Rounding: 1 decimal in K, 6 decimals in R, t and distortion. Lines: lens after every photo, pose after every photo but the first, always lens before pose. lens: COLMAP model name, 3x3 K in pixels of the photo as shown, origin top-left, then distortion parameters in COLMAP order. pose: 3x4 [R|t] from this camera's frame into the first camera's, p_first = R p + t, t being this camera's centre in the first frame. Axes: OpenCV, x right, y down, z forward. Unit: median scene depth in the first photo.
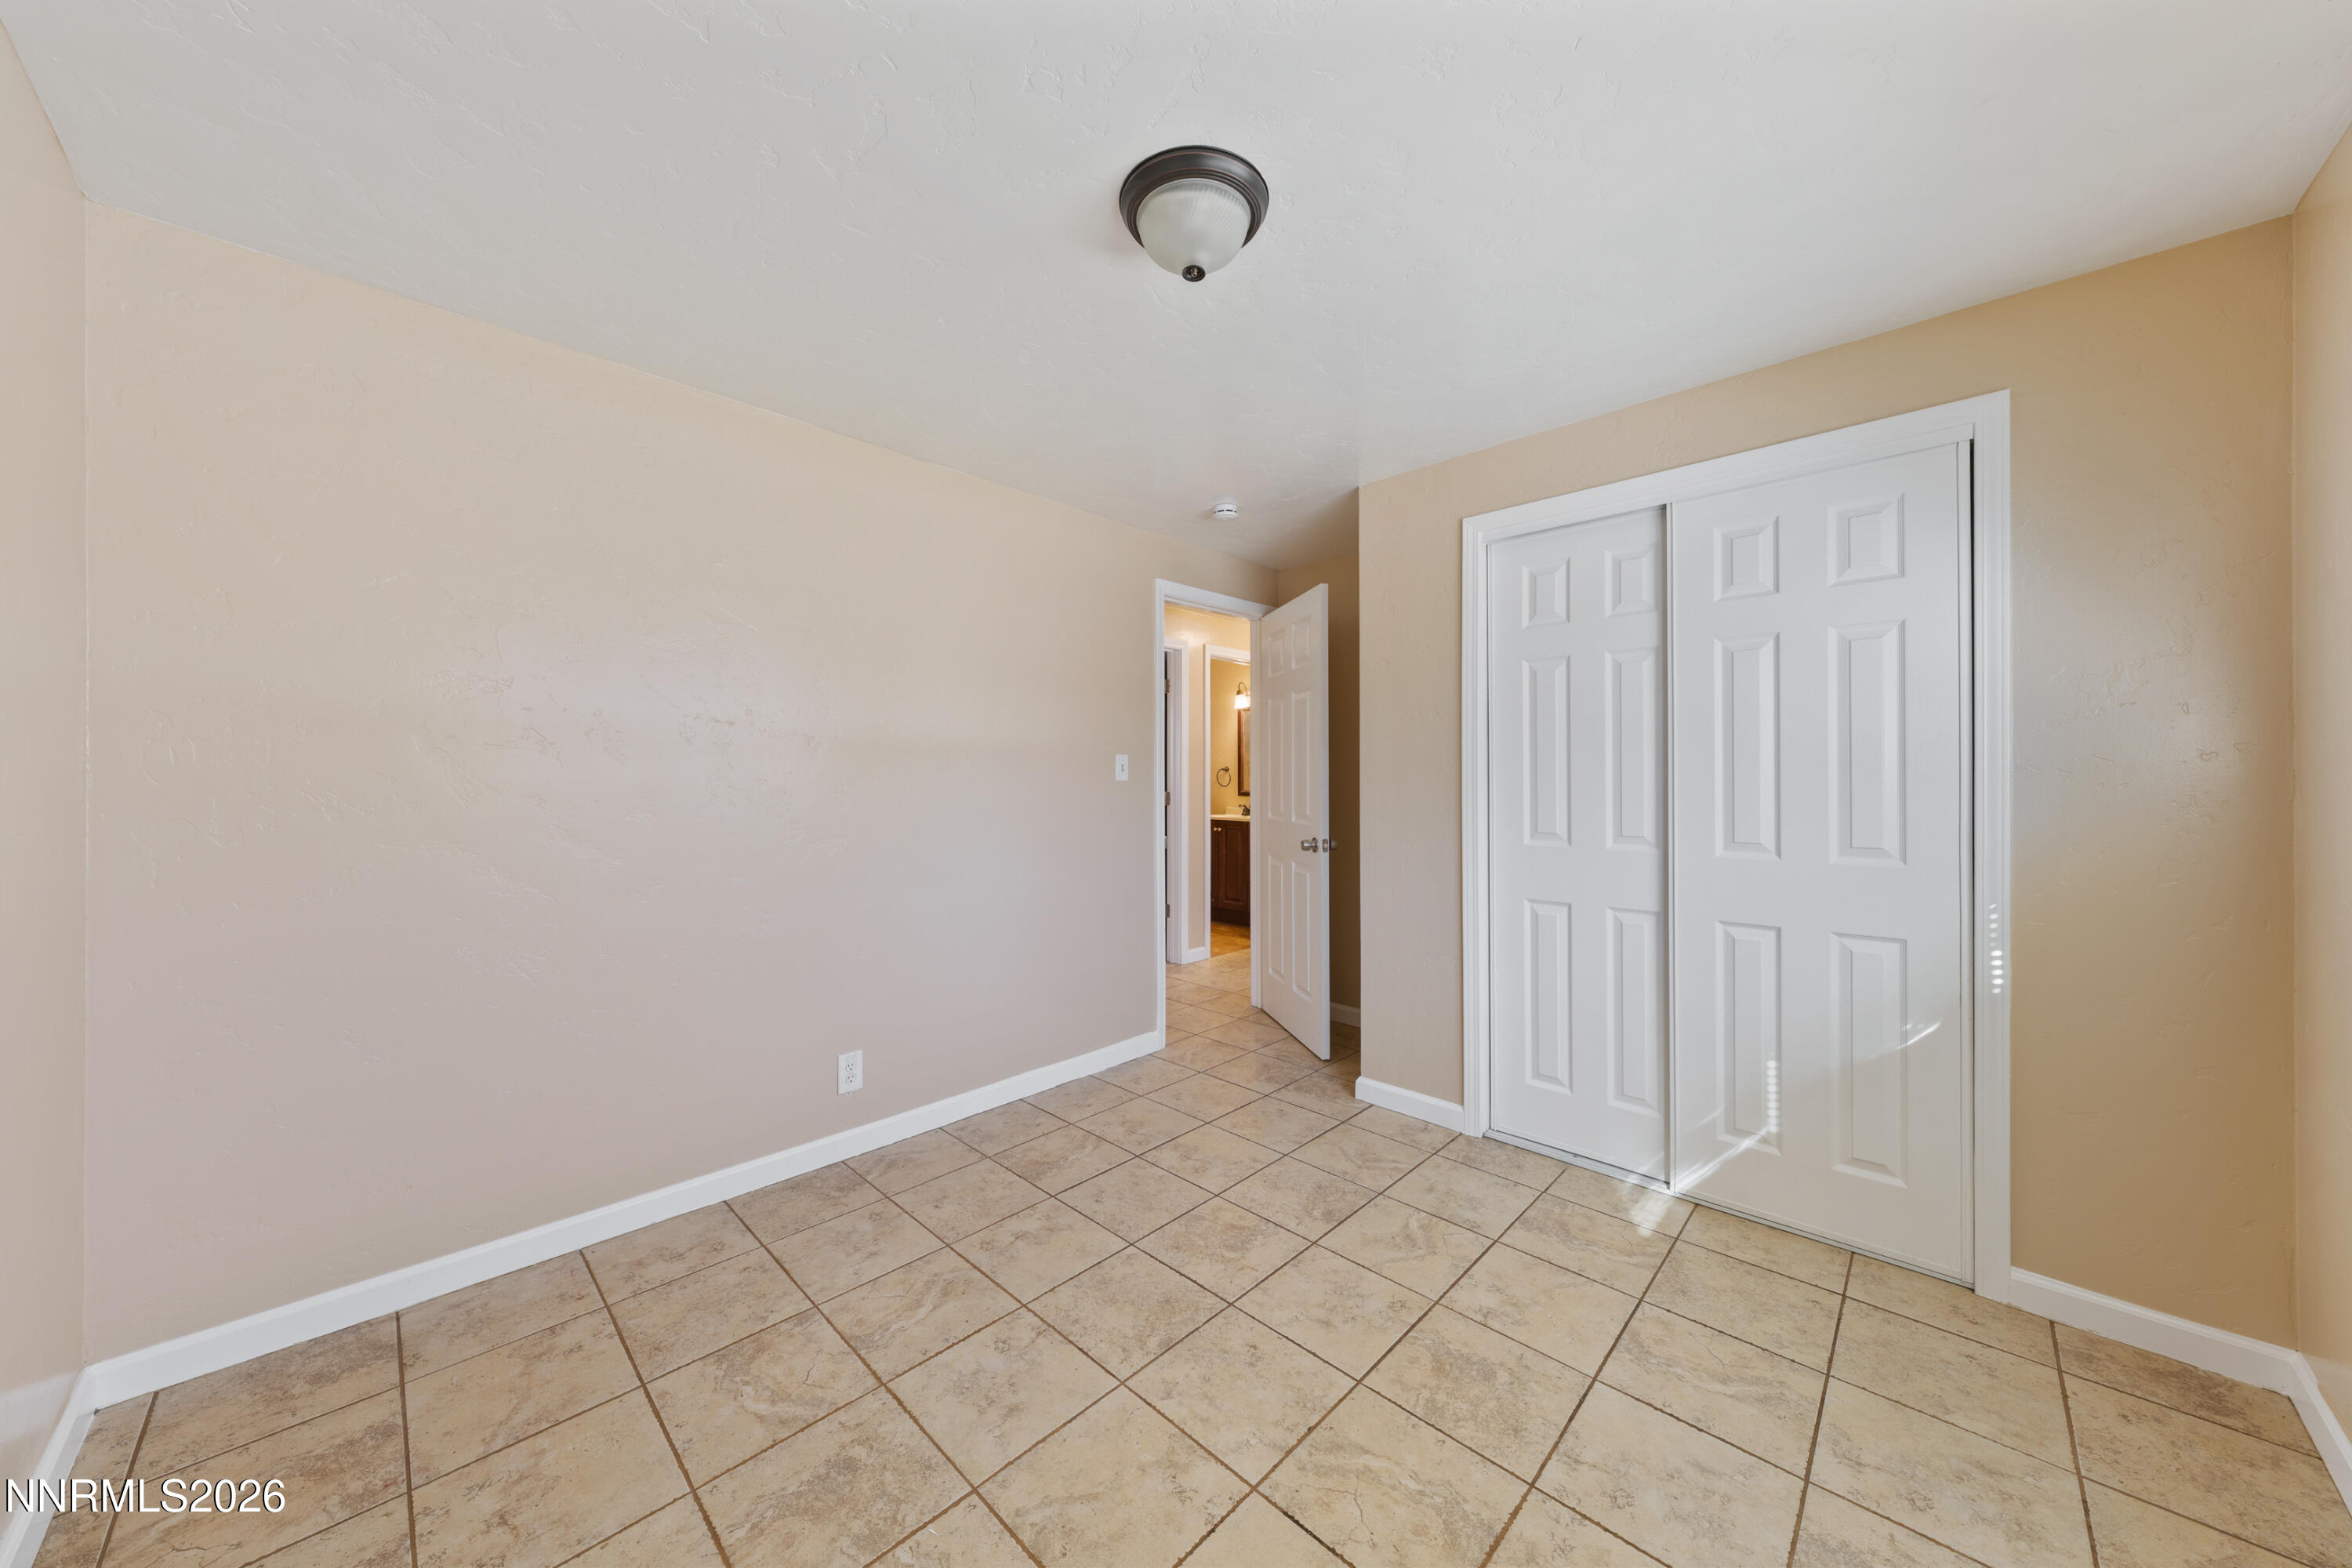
lens RADIAL K [[797.9, 0, 1176.0], [0, 797.9, 777.8], [0, 0, 1]] dist [-0.000708, -0.000136]
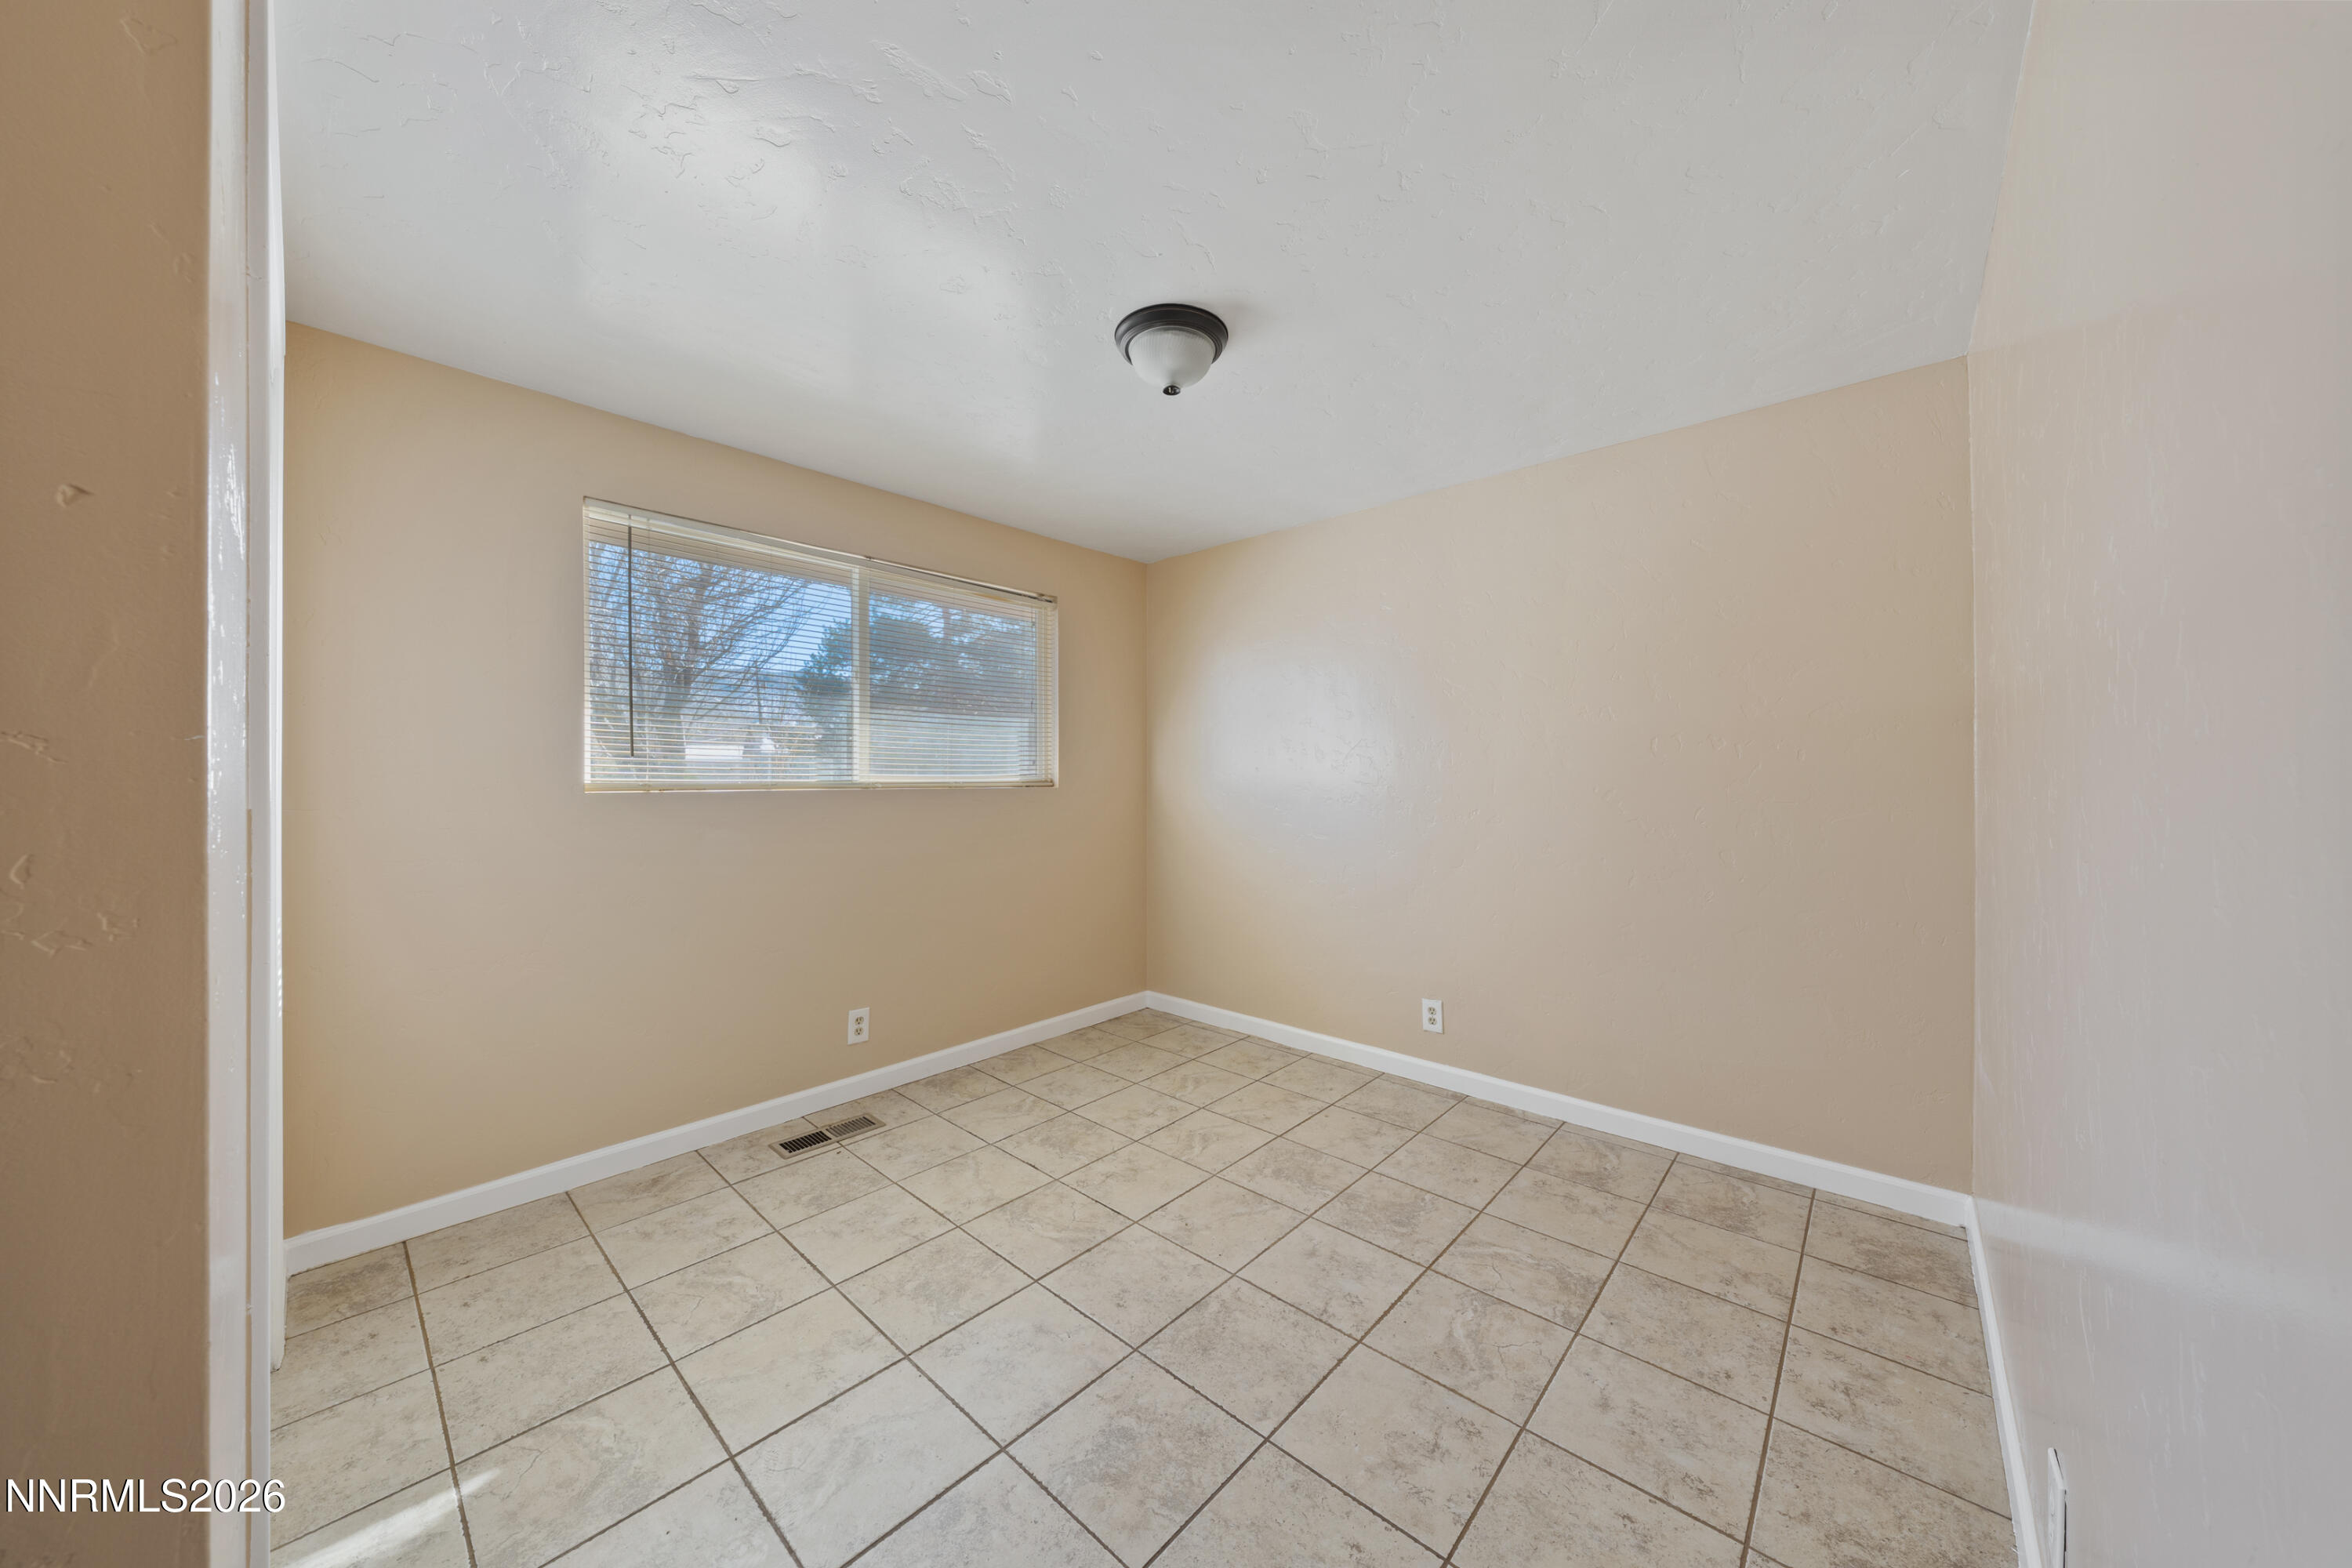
lens RADIAL K [[797.9, 0, 1175.4], [0, 797.9, 779.9], [0, 0, 1]] dist [-0.000708, -0.000136]
pose [[-0.999352, 0.002629, -0.035884, 0.058733], [0.002538, 0.999993, 0.002593, 0.005347], [0.035891, 0.002500, -0.999353, 2.060596]]
